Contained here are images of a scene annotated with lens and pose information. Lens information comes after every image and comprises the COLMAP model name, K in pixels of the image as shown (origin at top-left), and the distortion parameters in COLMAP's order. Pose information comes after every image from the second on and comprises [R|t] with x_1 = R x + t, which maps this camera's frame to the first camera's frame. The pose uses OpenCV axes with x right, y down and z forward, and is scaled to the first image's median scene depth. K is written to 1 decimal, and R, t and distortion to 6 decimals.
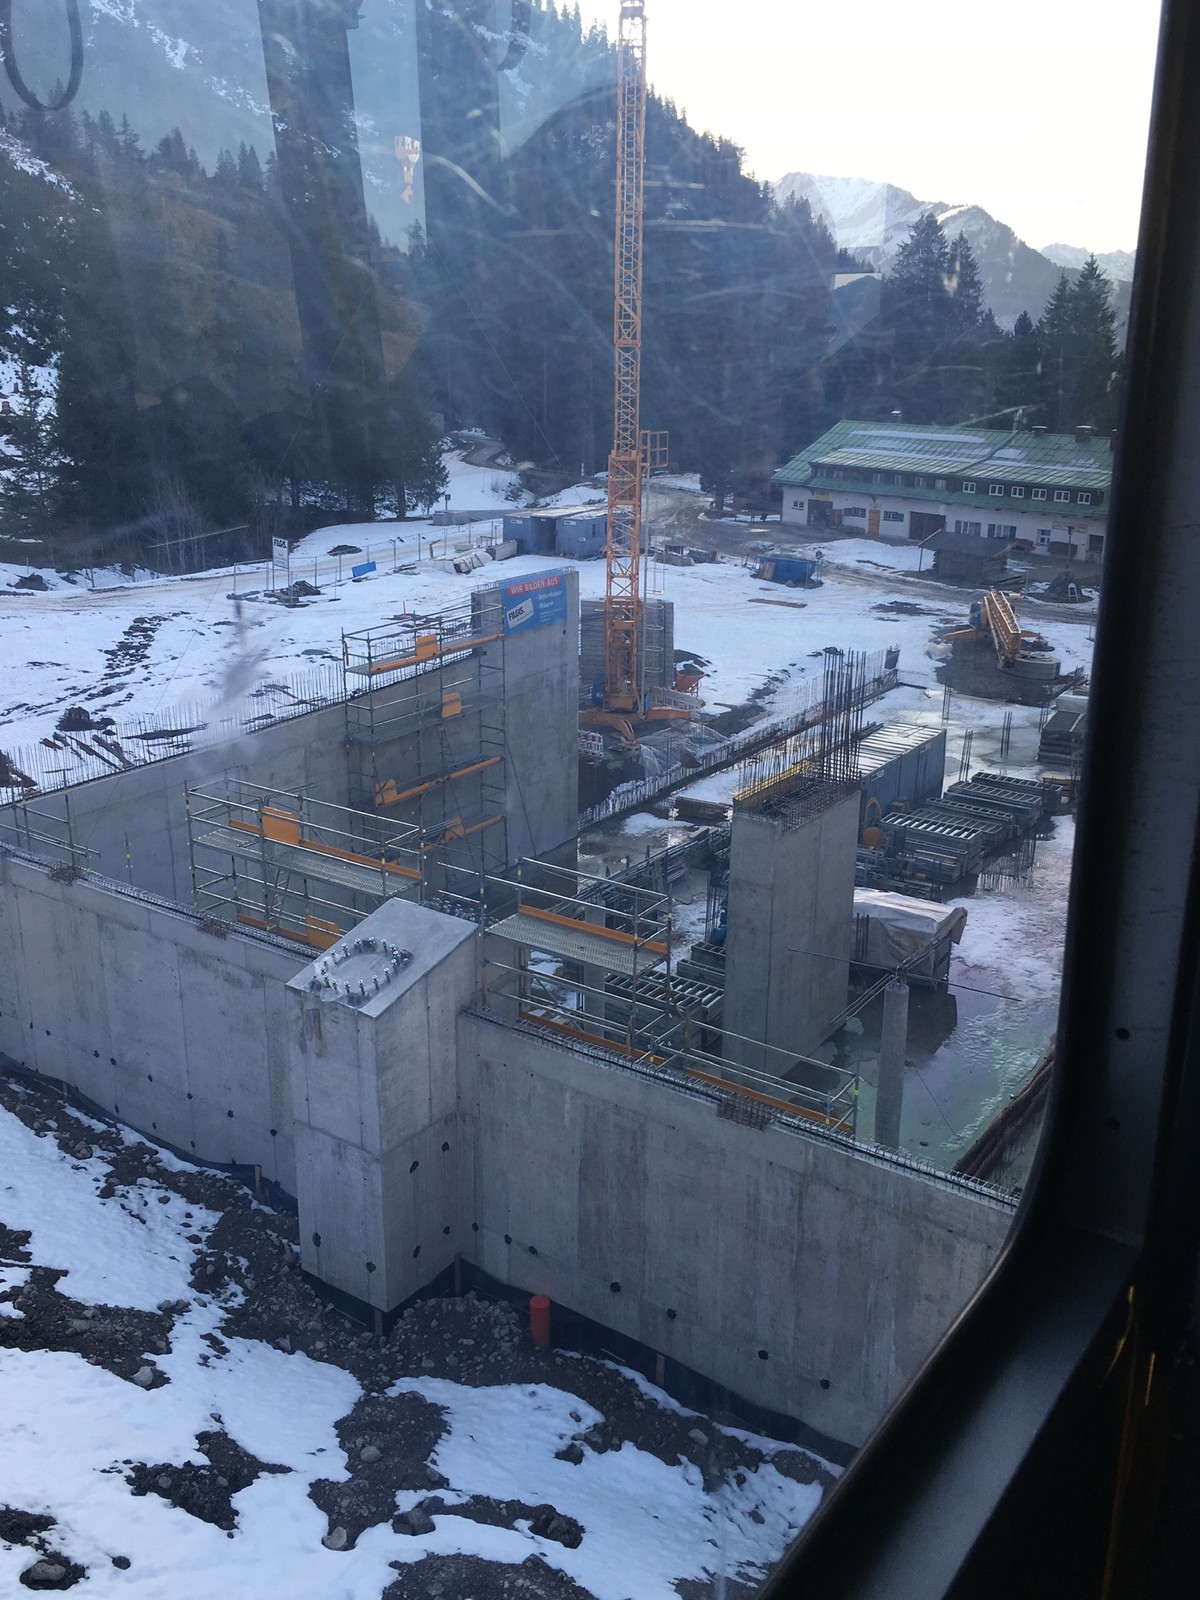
lens RADIAL K [[1479.2, 0, 600.0], [0, 1479.2, 800.0], [0, 0, 1]] dist [0.076937, 0.006340]
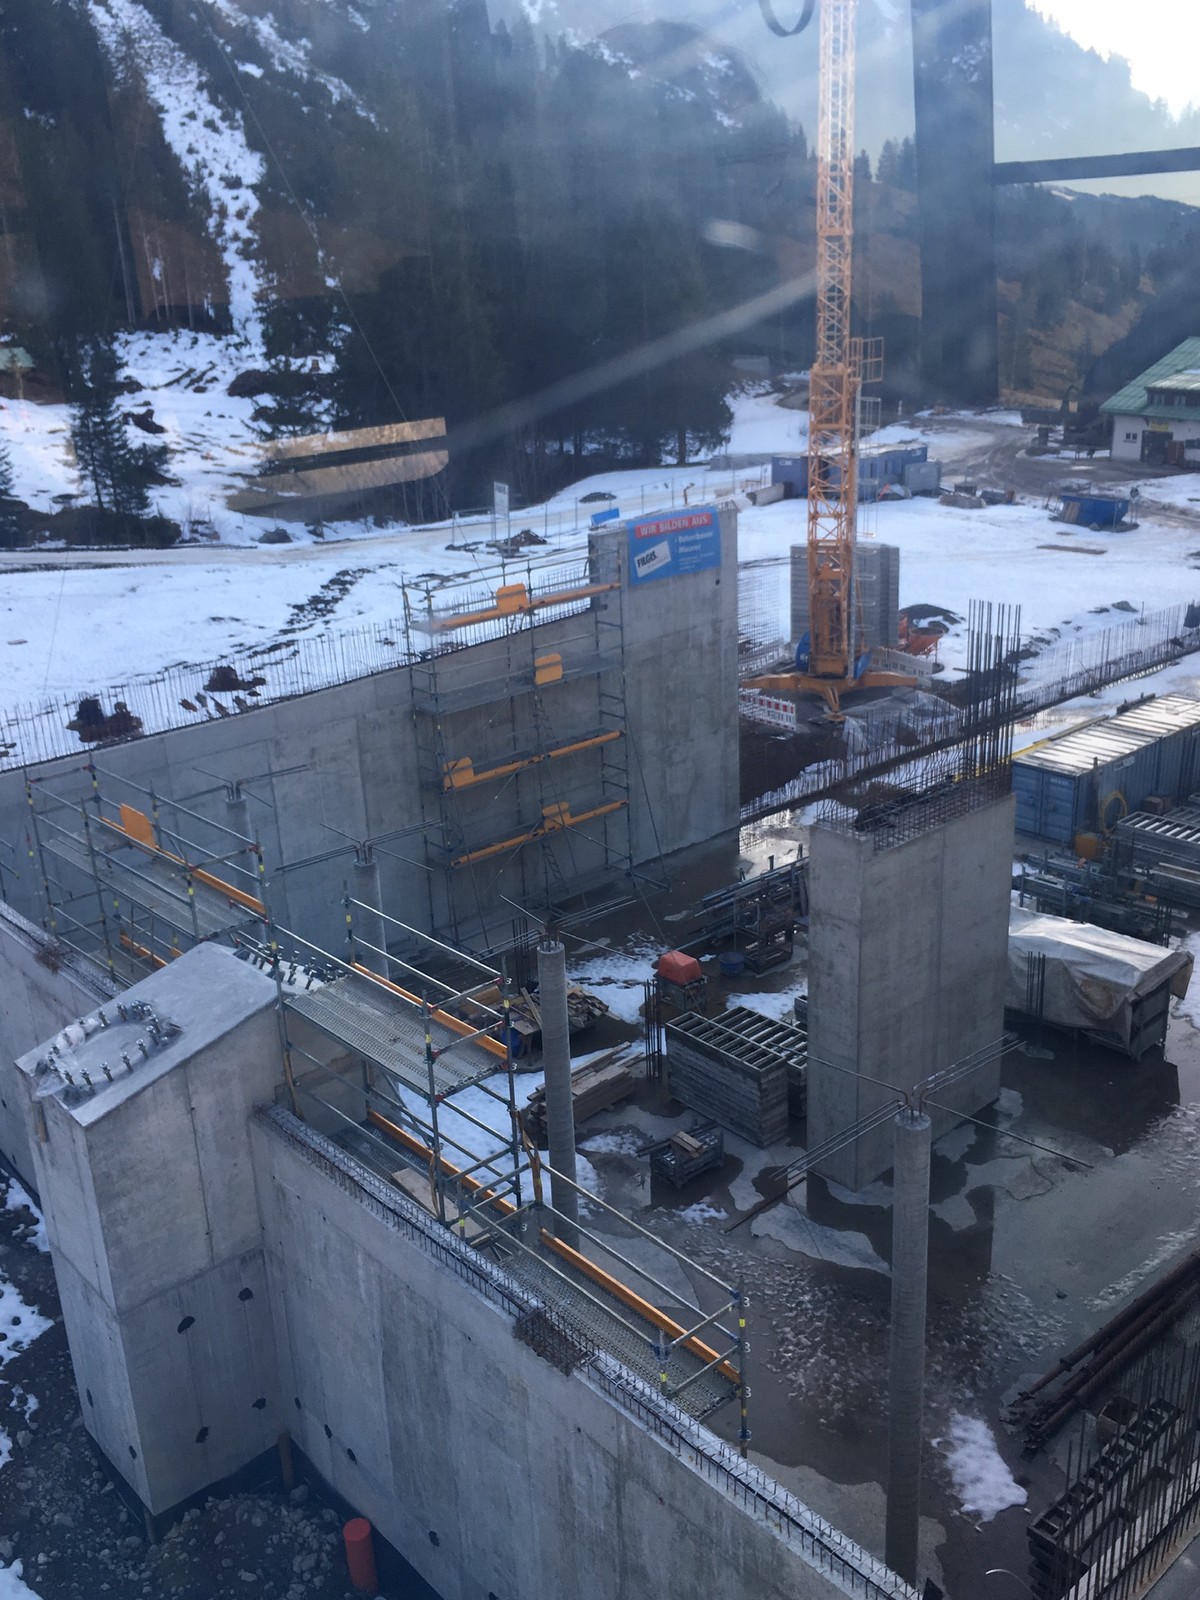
lens RADIAL K [[1483.5, 0, 600.0], [0, 1483.5, 800.0], [0, 0, 1]] dist [0.041035, 0.004487]
pose [[0.970972, 0.033122, -0.236887, 0.096096], [-0.026187, 0.999133, 0.032366, -0.014080], [0.237753, -0.025223, 0.970998, 0.148126]]
